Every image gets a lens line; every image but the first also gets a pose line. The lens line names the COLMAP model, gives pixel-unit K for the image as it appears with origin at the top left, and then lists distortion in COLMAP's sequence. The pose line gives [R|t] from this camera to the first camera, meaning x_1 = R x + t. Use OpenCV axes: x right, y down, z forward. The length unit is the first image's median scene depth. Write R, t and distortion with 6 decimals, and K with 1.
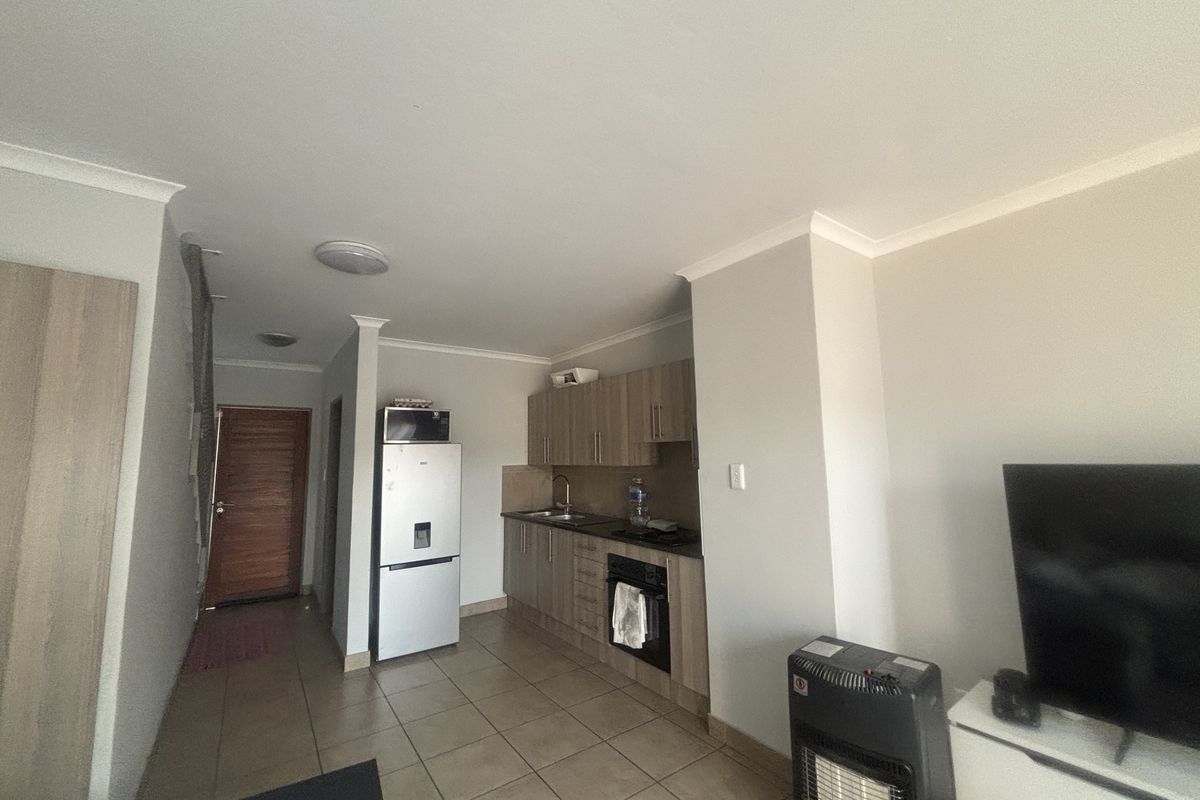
lens RADIAL K [[487.4, 0, 602.2], [0, 487.4, 394.1], [0, 0, 1]] dist [0.000196, -0.000183]
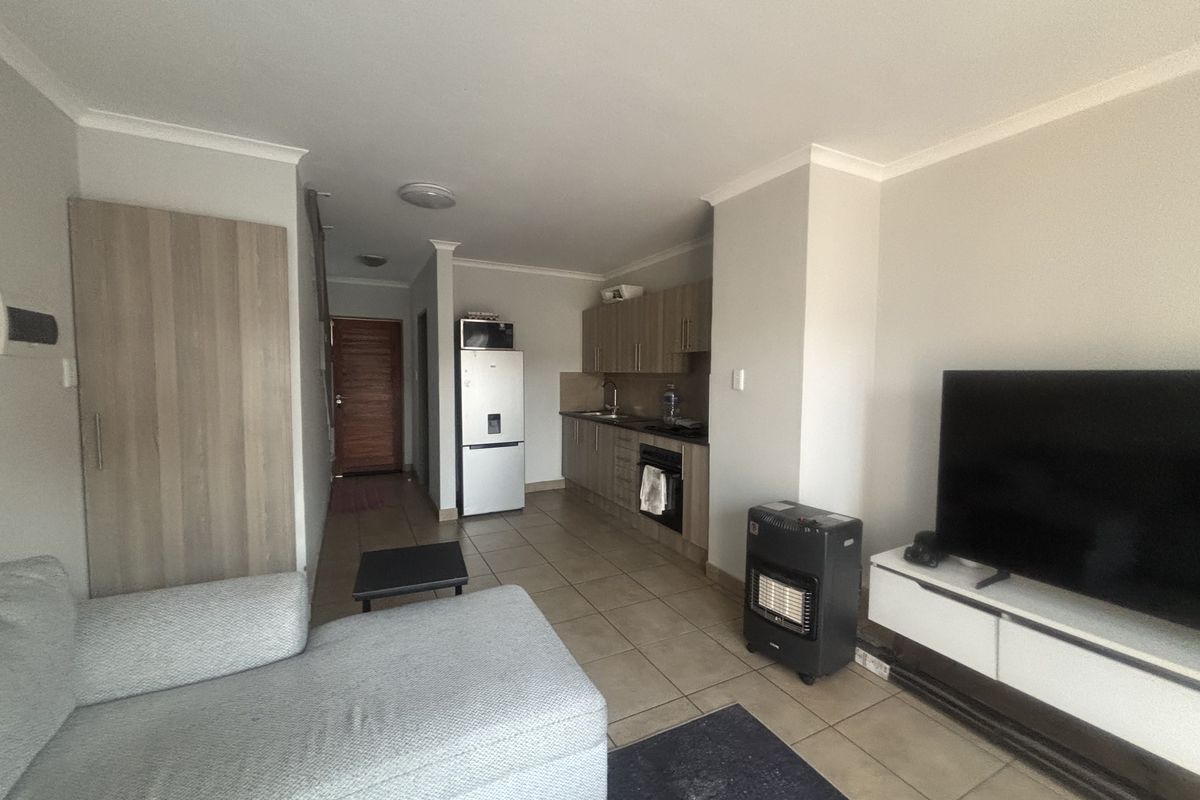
lens RADIAL K [[487.4, 0, 602.2], [0, 487.4, 394.1], [0, 0, 1]] dist [0.000196, -0.000183]
pose [[0.989022, 0.031367, -0.144398, 0.086880], [-0.005835, 0.984739, 0.173942, -0.001811], [0.147650, -0.171190, 0.974112, -0.162943]]
